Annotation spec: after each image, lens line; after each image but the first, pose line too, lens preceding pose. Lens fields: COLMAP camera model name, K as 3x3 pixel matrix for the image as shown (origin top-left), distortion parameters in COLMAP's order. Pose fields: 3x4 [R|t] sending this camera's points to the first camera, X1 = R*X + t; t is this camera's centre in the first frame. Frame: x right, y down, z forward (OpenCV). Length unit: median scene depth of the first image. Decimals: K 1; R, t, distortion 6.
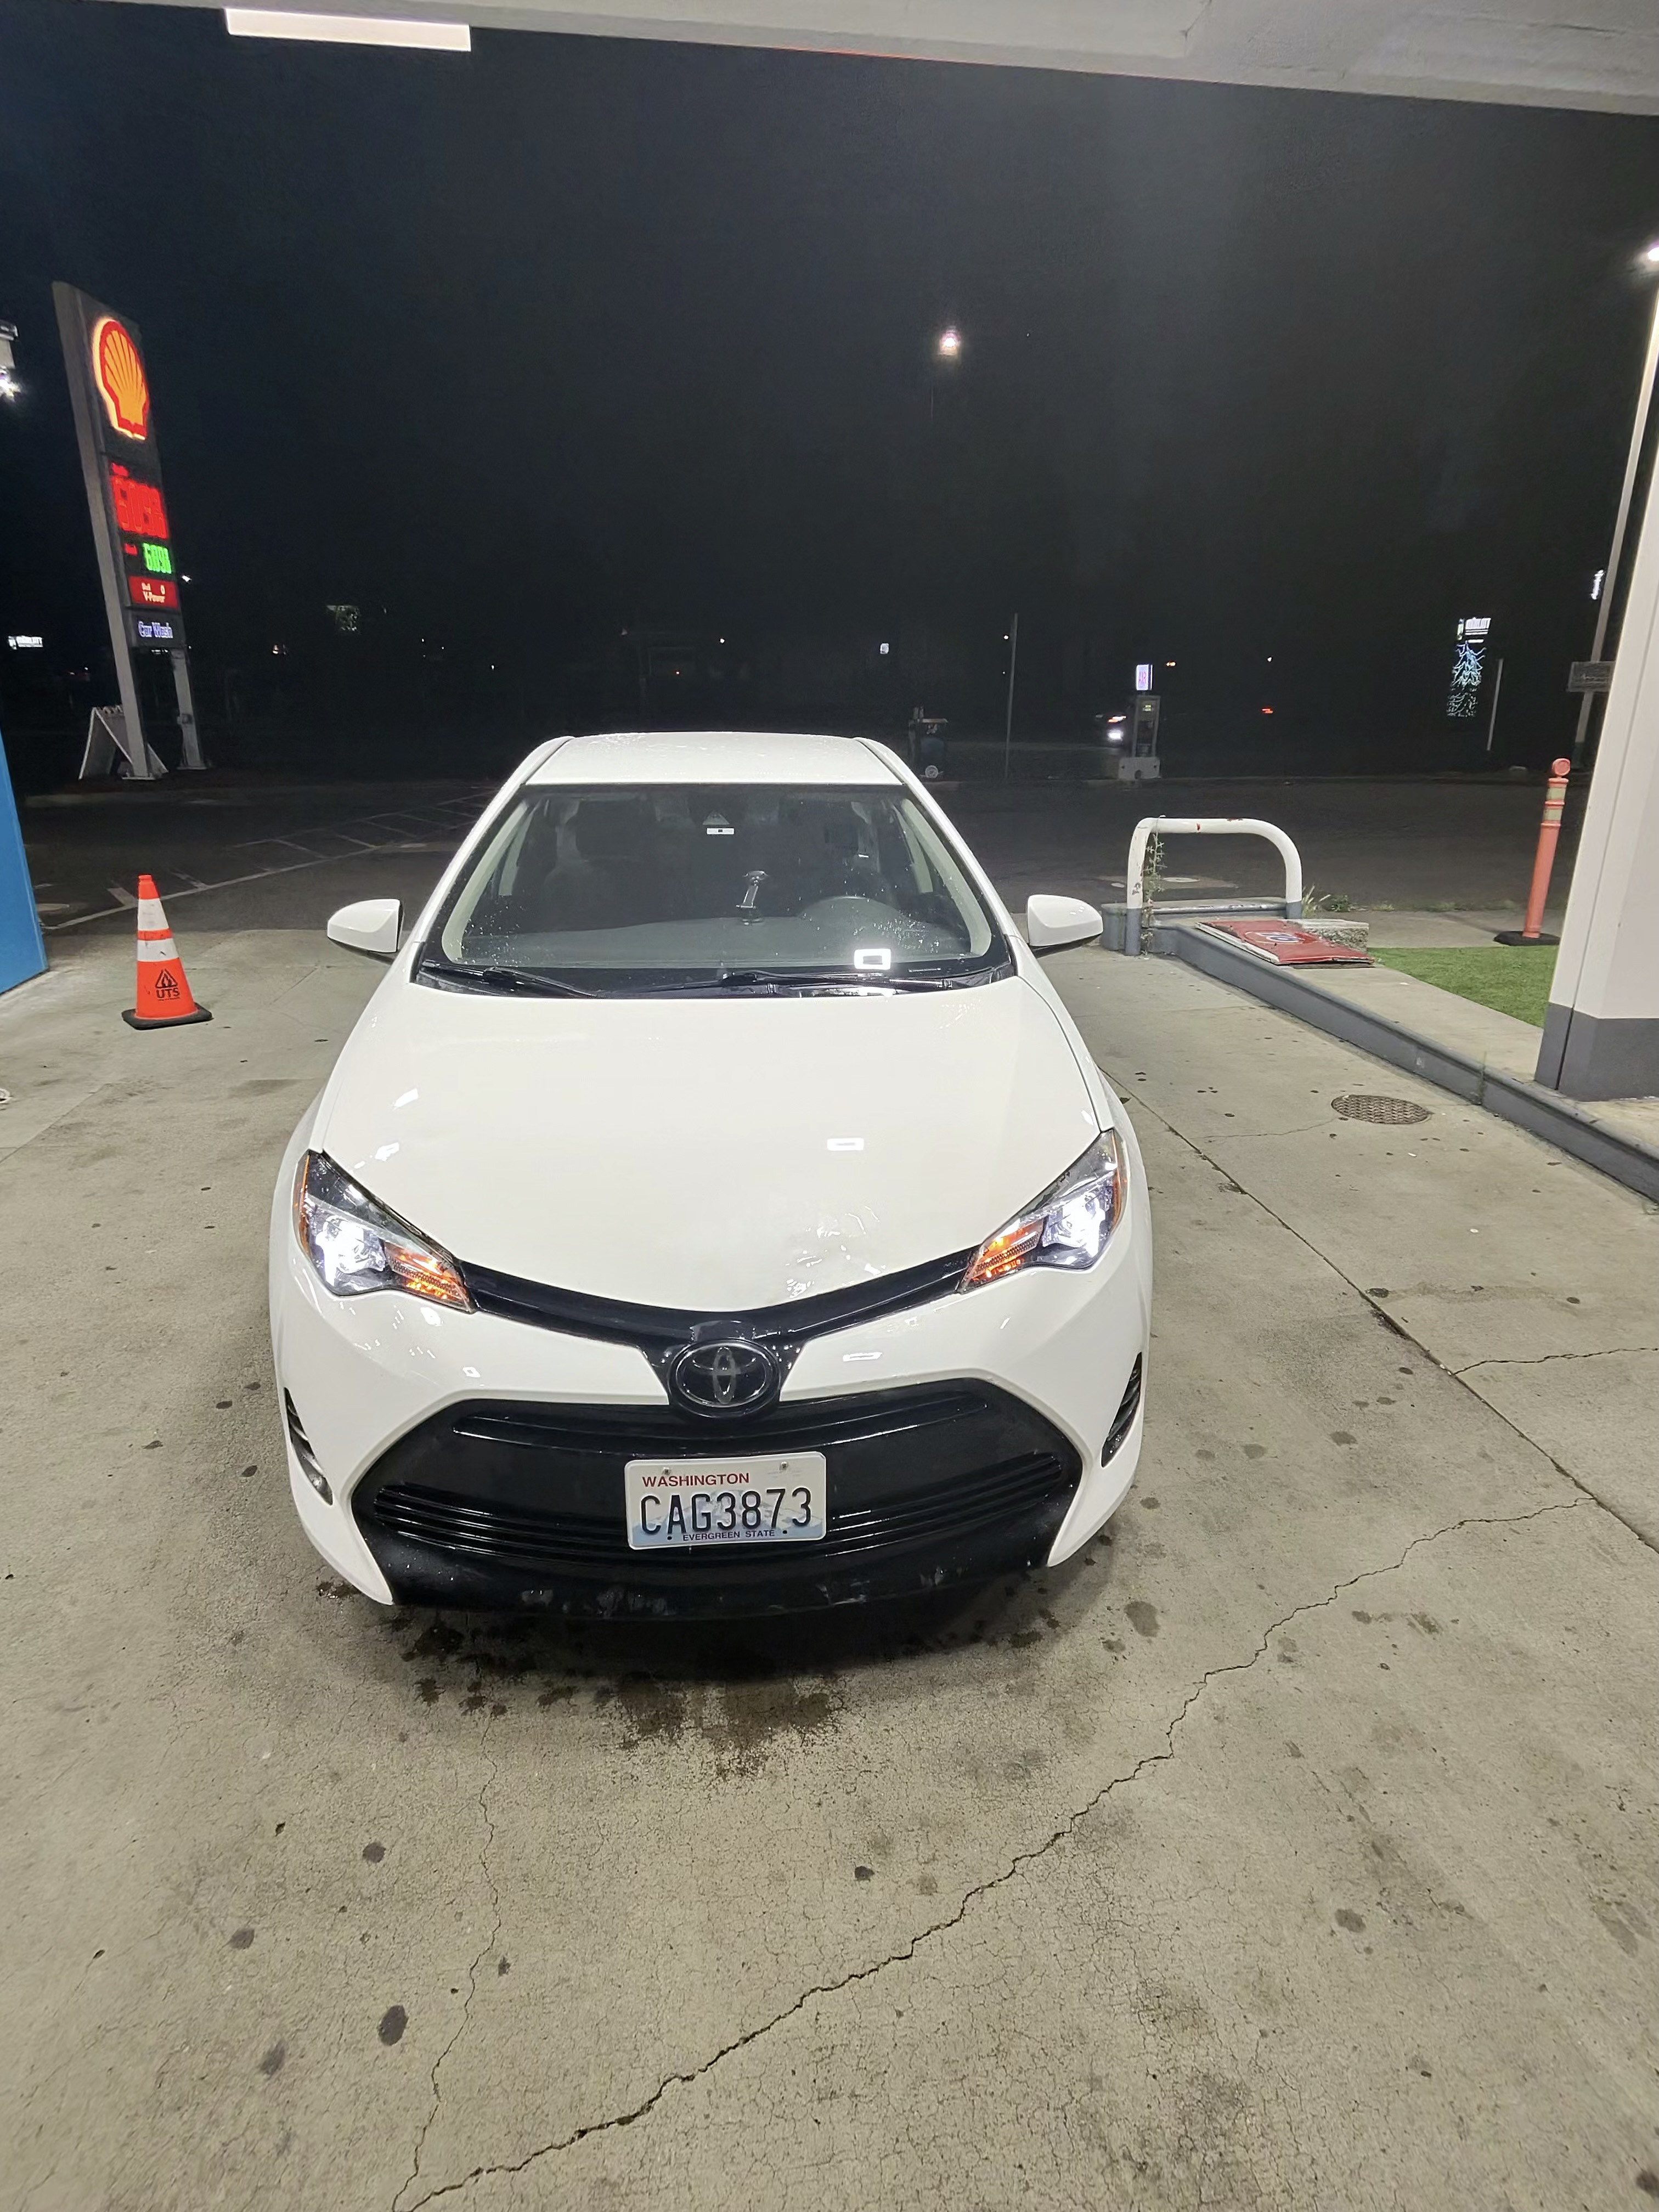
lens RADIAL K [[1246.5, 0, 854.2], [0, 1246.5, 1103.5], [0, 0, 1]] dist [-0.000031, 0.000061]
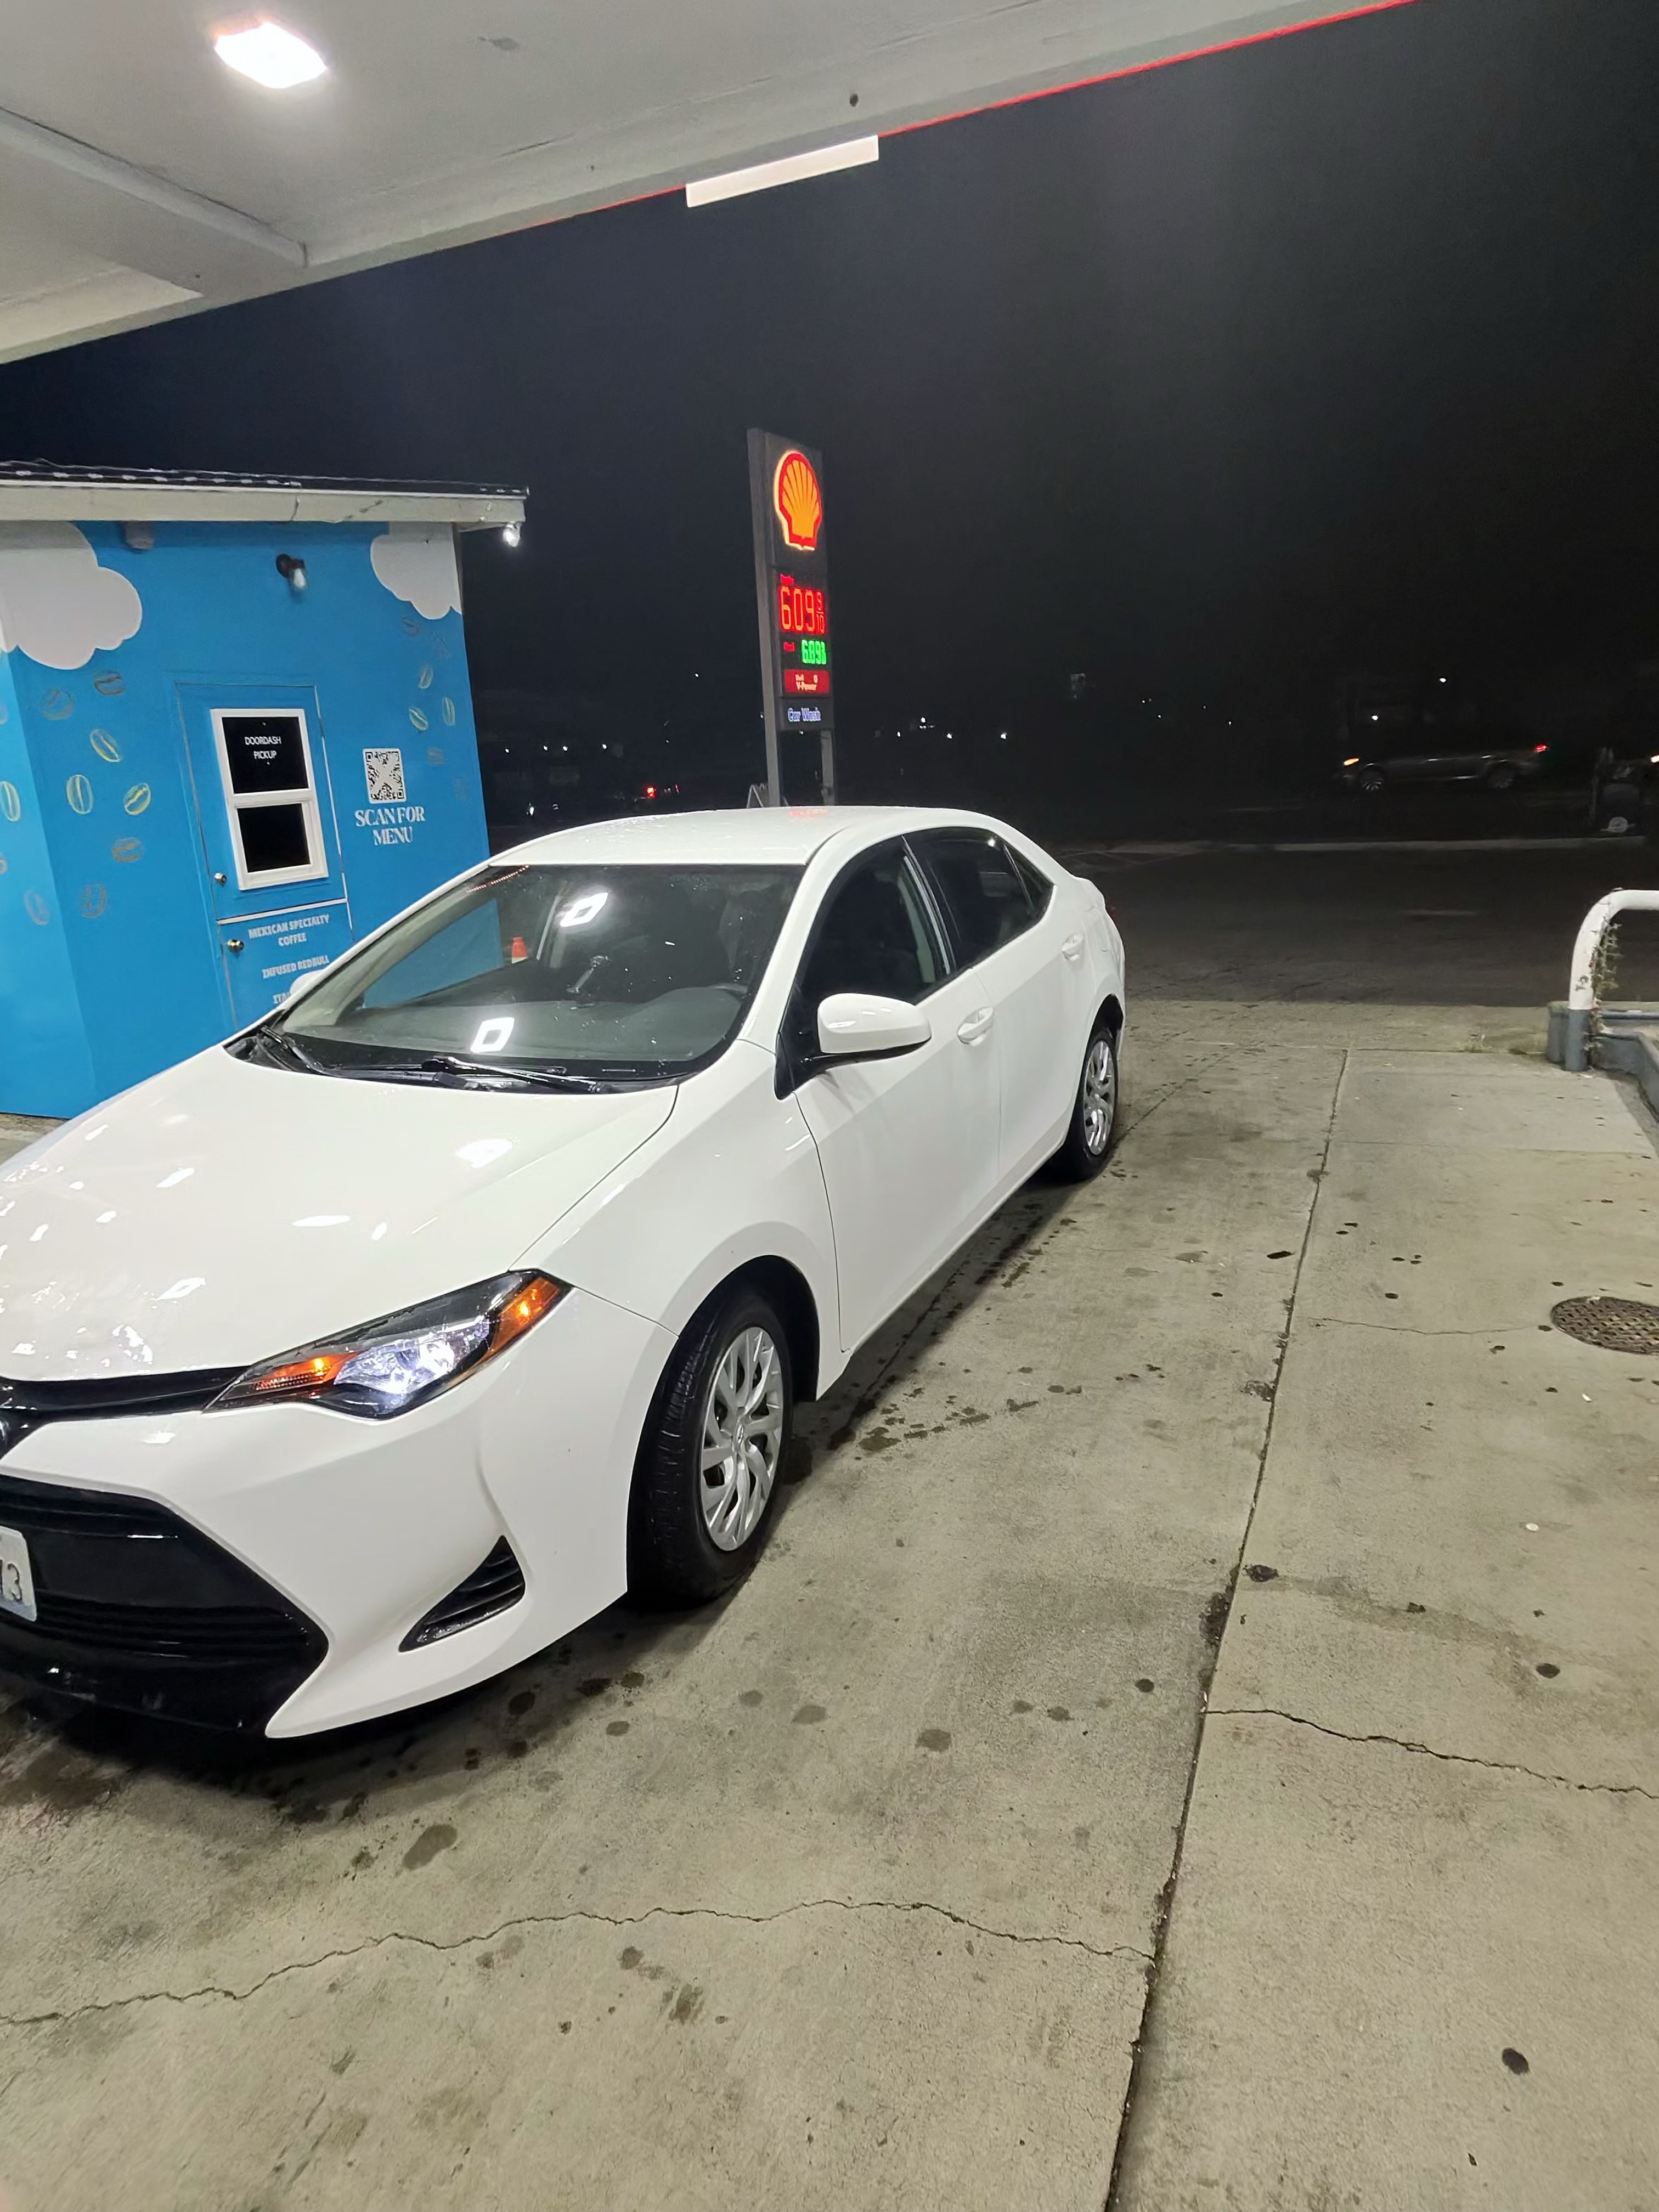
lens RADIAL K [[1293.8, 0, 851.6], [0, 1293.8, 1106.2], [0, 0, 1]] dist [-0.002937, 0.000555]
pose [[0.847355, 0.094782, -0.522500, 0.880513], [-0.120217, 0.992636, -0.014895, -0.109593], [0.517240, 0.075435, 0.852509, 0.353923]]
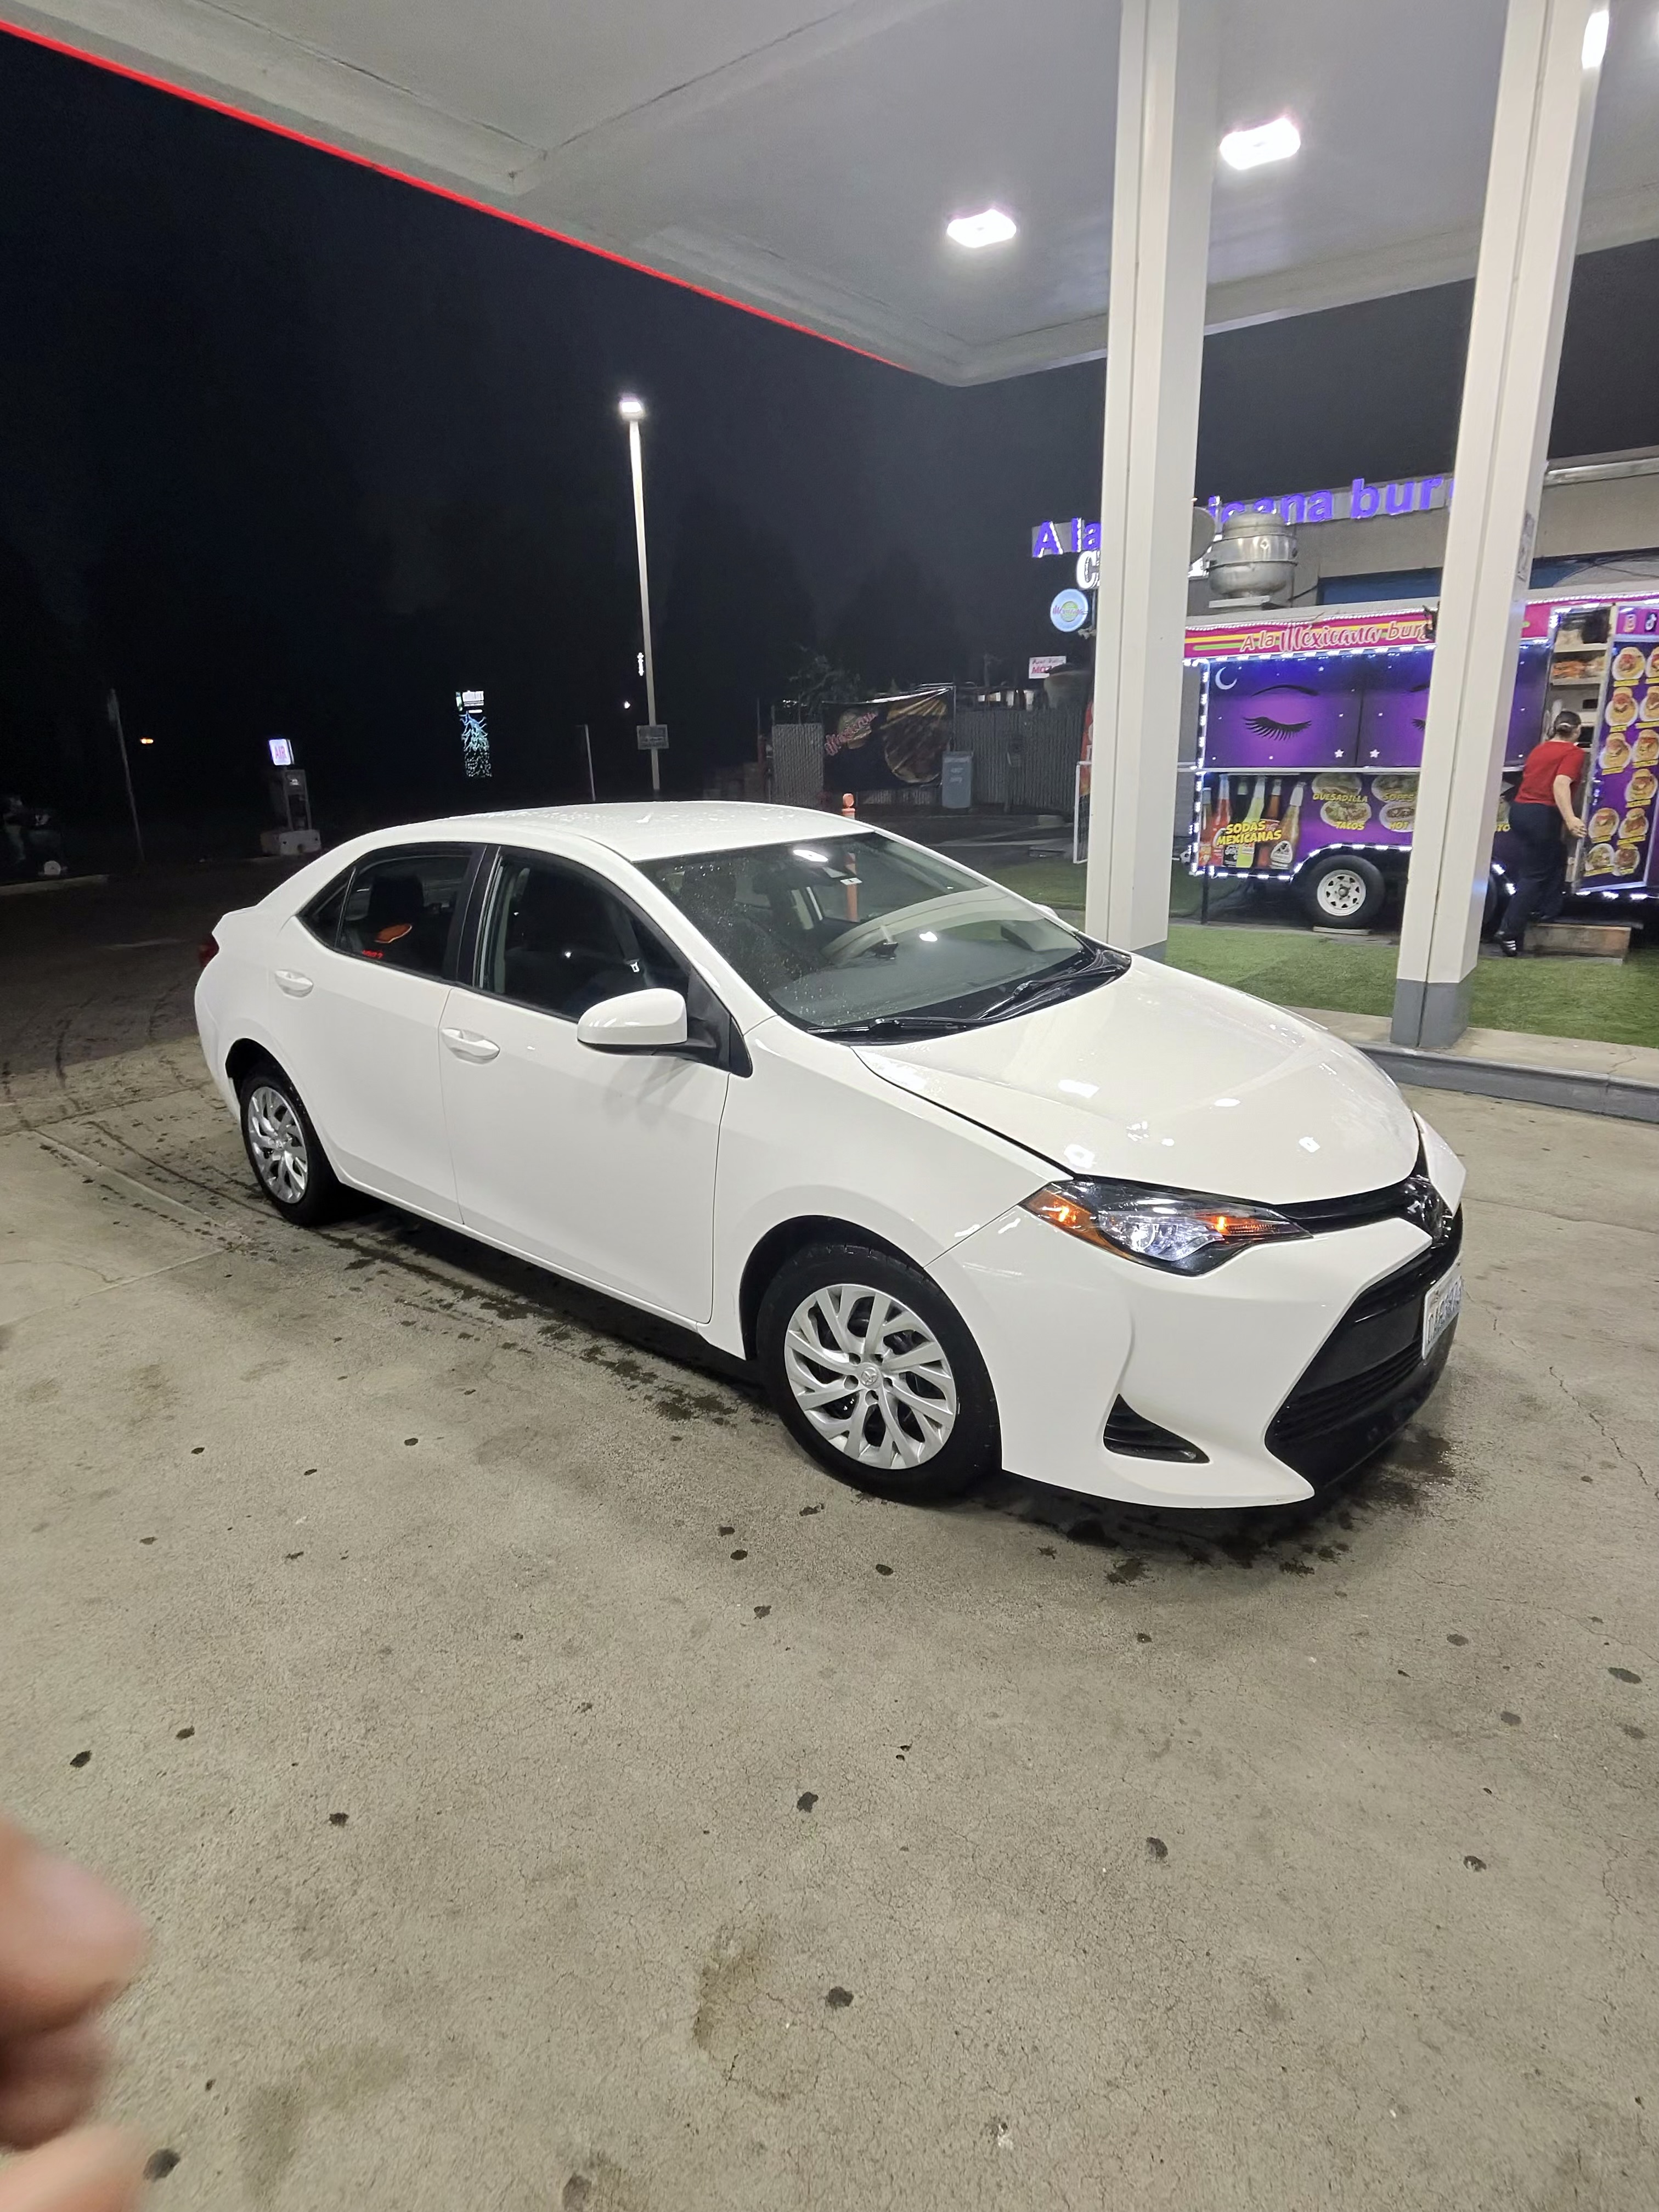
lens RADIAL K [[1181.9, 0, 849.5], [0, 1181.9, 1102.5], [0, 0, 1]] dist [0.002405, -0.000862]
pose [[0.710816, -0.236498, 0.662427, -1.184506], [0.261080, 0.963211, 0.063731, -0.135581], [-0.653129, 0.127646, 0.746411, 0.337860]]
